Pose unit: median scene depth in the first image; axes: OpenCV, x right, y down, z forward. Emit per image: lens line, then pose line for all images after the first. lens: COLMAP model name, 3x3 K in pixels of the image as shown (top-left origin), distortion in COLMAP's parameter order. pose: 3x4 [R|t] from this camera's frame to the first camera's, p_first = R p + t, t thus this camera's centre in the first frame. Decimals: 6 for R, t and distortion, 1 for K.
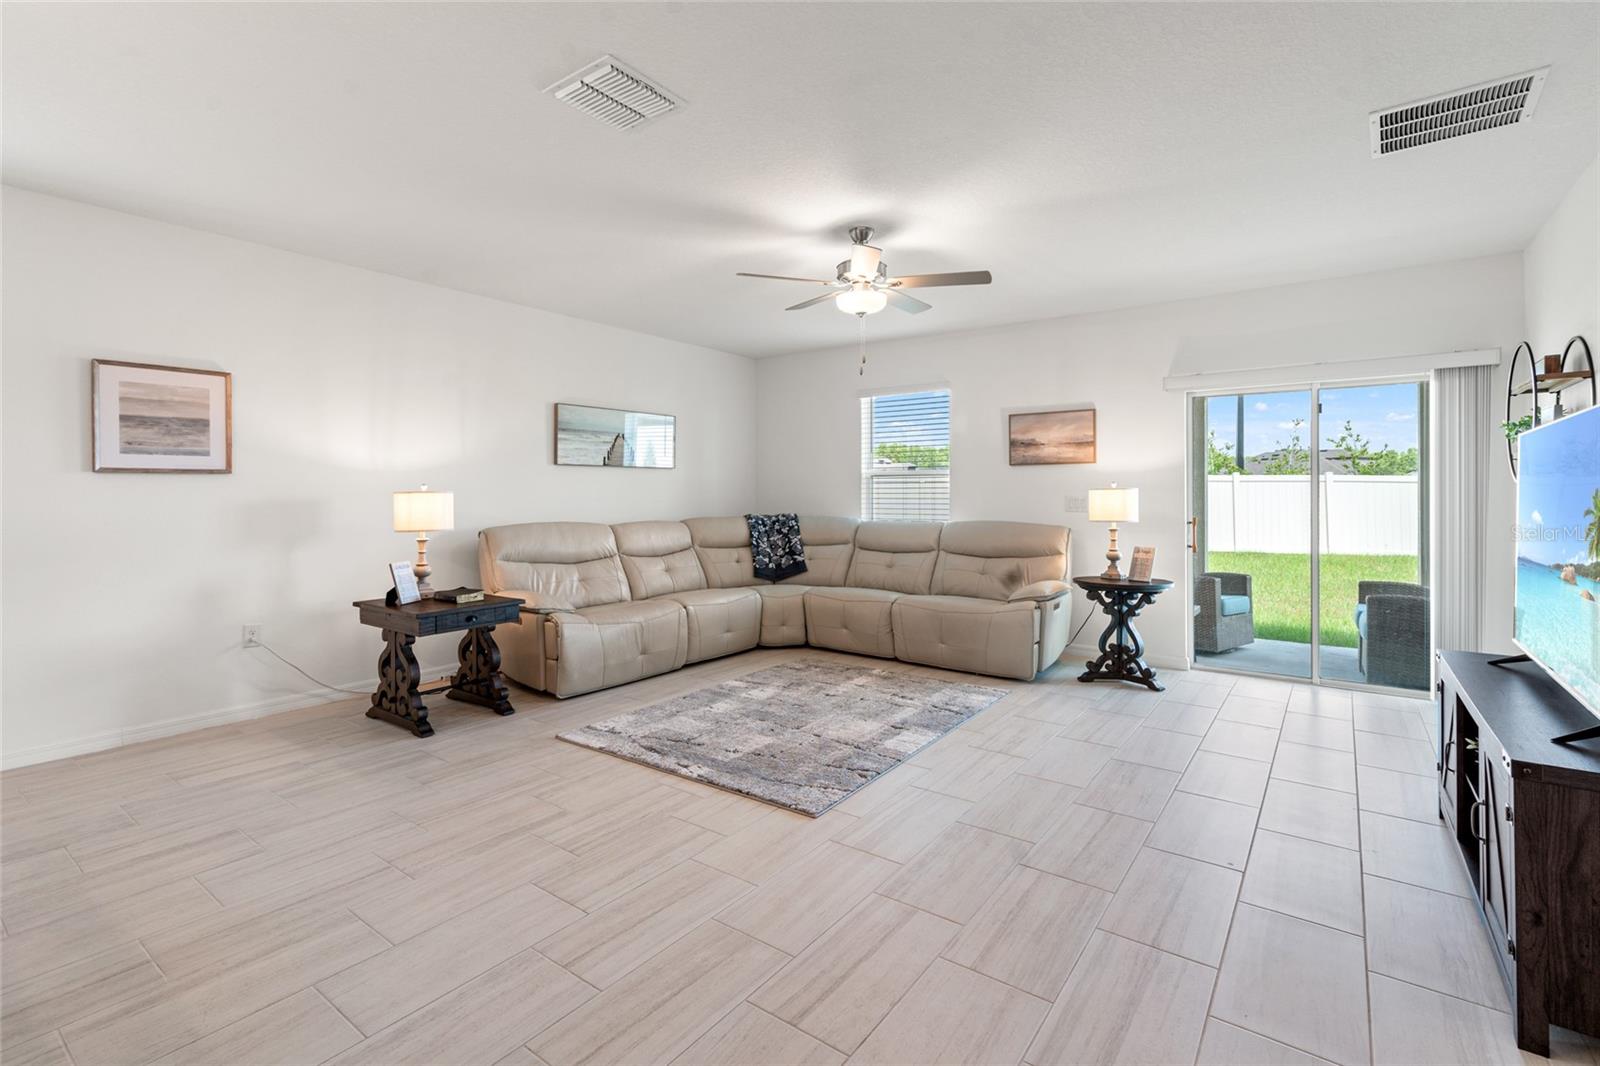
lens RADIAL K [[736.0, 0, 796.0], [0, 736.0, 494.9], [0, 0, 1]] dist [0.001786, 0.000367]
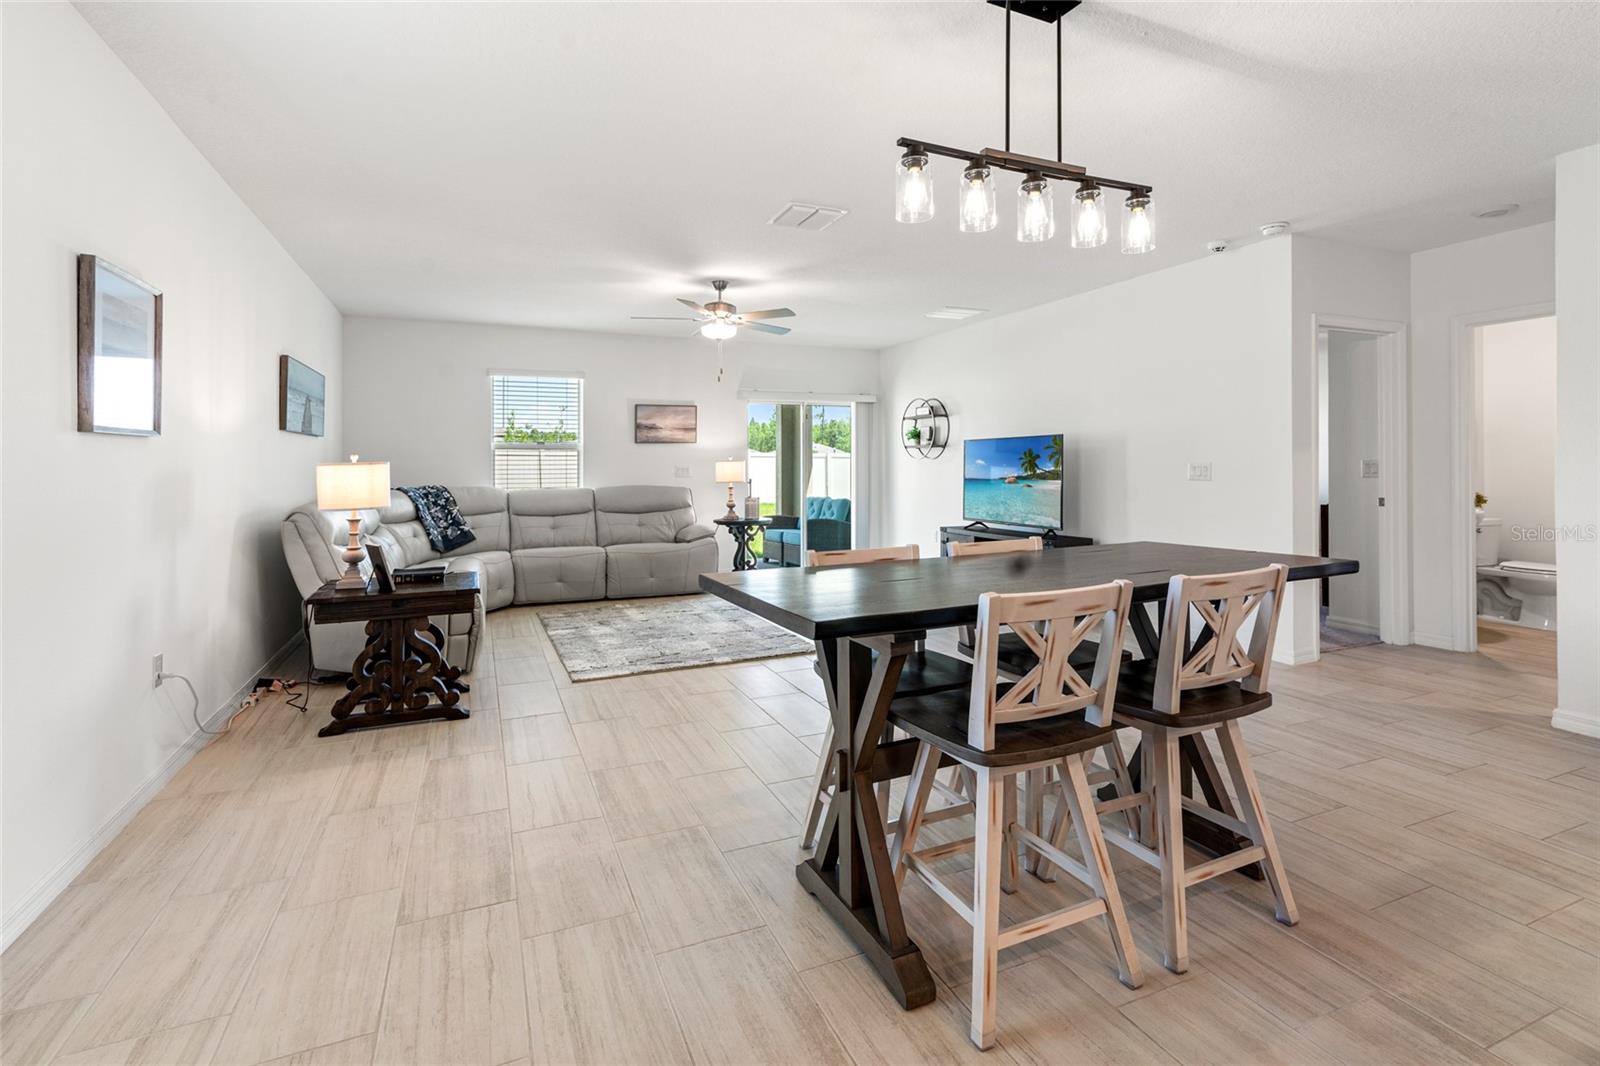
lens RADIAL K [[746.2, 0, 794.8], [0, 746.2, 457.4], [0, 0, 1]] dist [0.000401, -0.000195]
pose [[0.504149, 0.005596, 0.863598, -0.867244], [0.006650, 0.999924, -0.010361, 0.001706], [-0.863591, 0.010966, 0.504074, 0.103127]]
